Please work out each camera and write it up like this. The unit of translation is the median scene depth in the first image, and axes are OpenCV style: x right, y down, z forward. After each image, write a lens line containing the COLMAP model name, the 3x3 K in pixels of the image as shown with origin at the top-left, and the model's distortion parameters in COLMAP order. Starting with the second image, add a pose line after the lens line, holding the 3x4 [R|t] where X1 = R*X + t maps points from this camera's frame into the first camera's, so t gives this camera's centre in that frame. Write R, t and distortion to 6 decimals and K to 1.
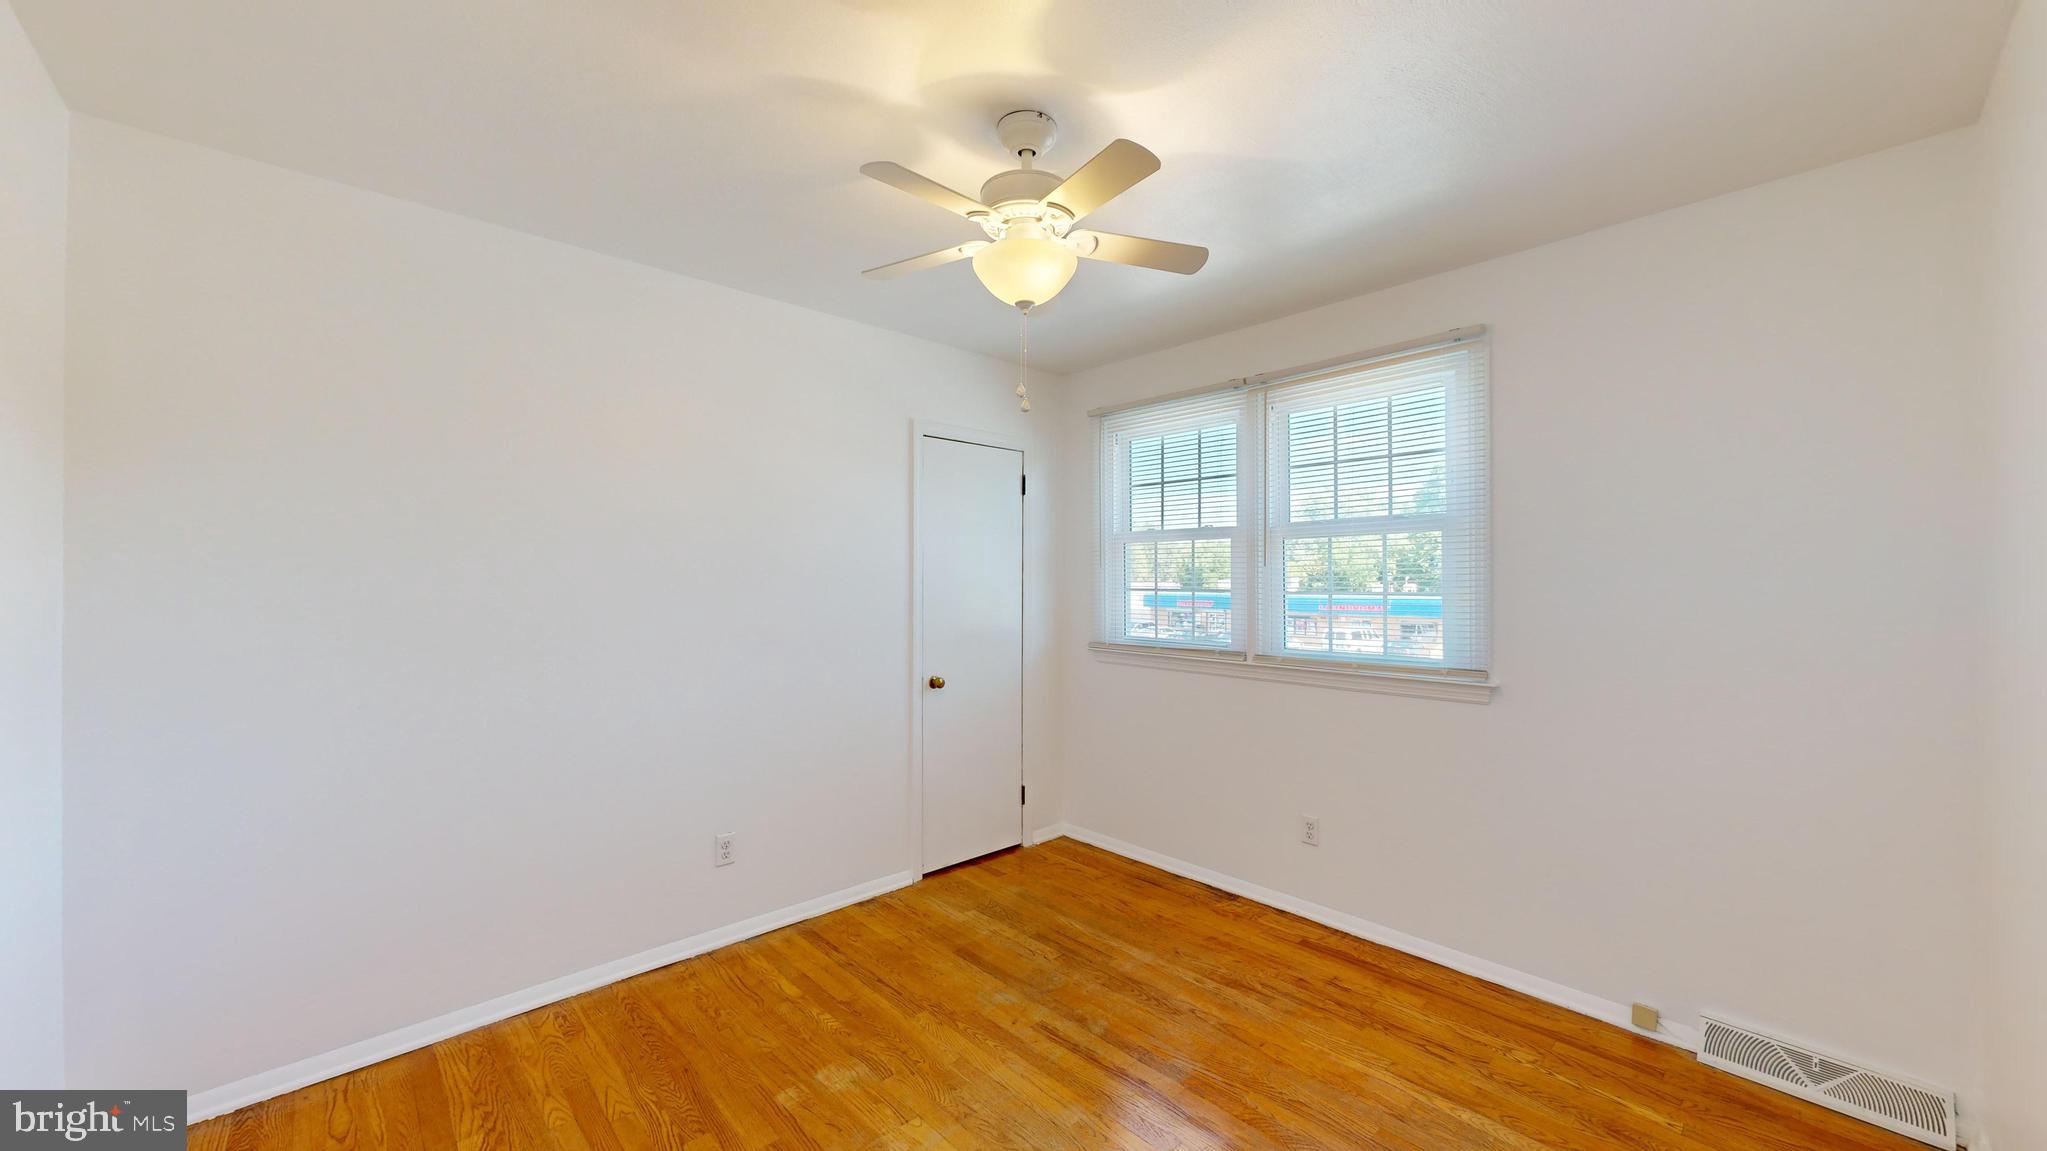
lens RADIAL K [[884.7, 0, 1023.5], [0, 884.7, 575.5], [0, 0, 1]] dist [0.001492, 0.000116]
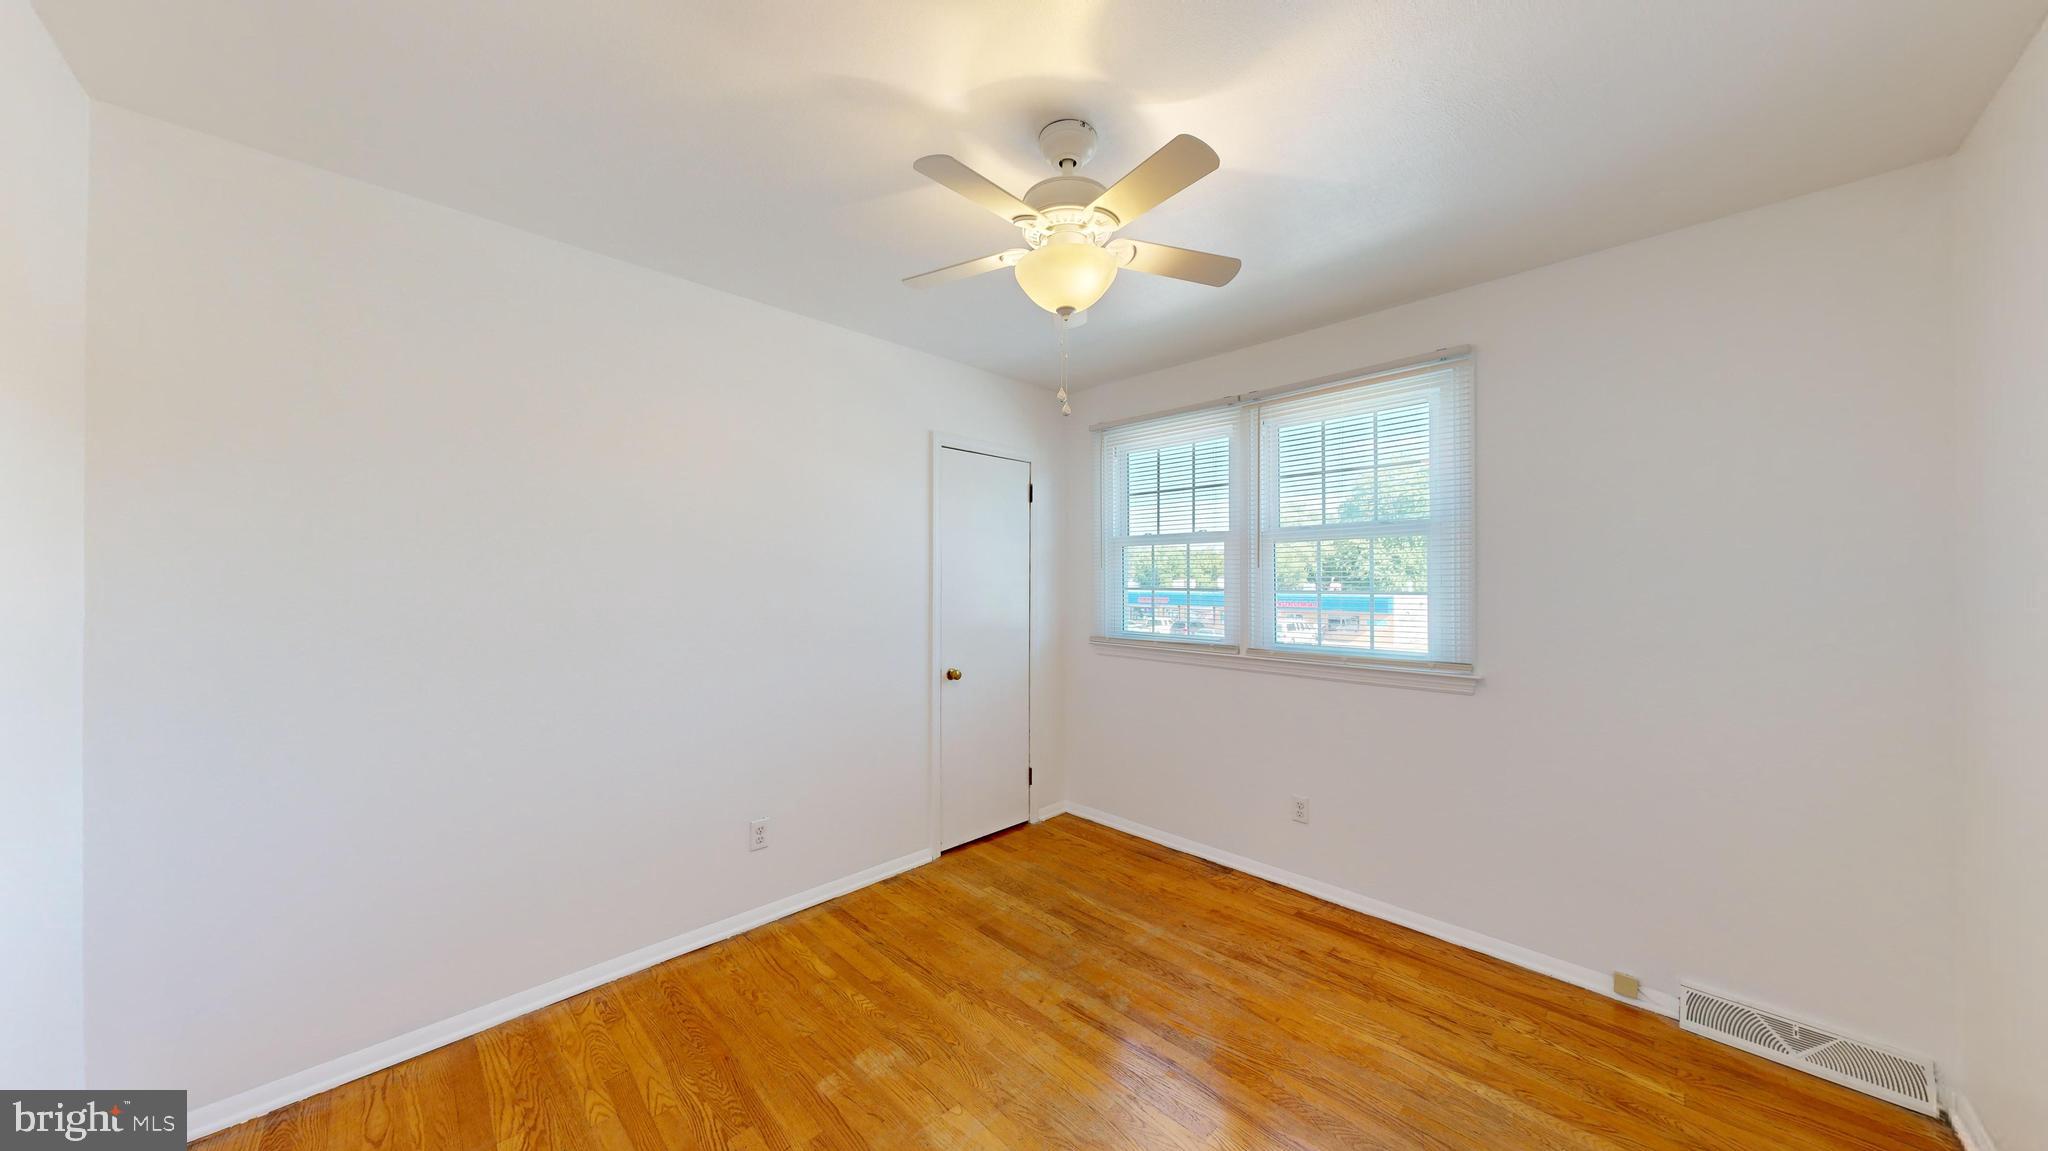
lens RADIAL K [[750.5, 0, 1024.0], [0, 750.5, 575.5], [0, 0, 1]] dist [0.001285, -0.000089]
pose [[0.999358, 0.000775, 0.035814, -0.067782], [-0.000756, 1.000000, -0.000540, 0.000232], [-0.035815, 0.000513, 0.999358, 0.116886]]
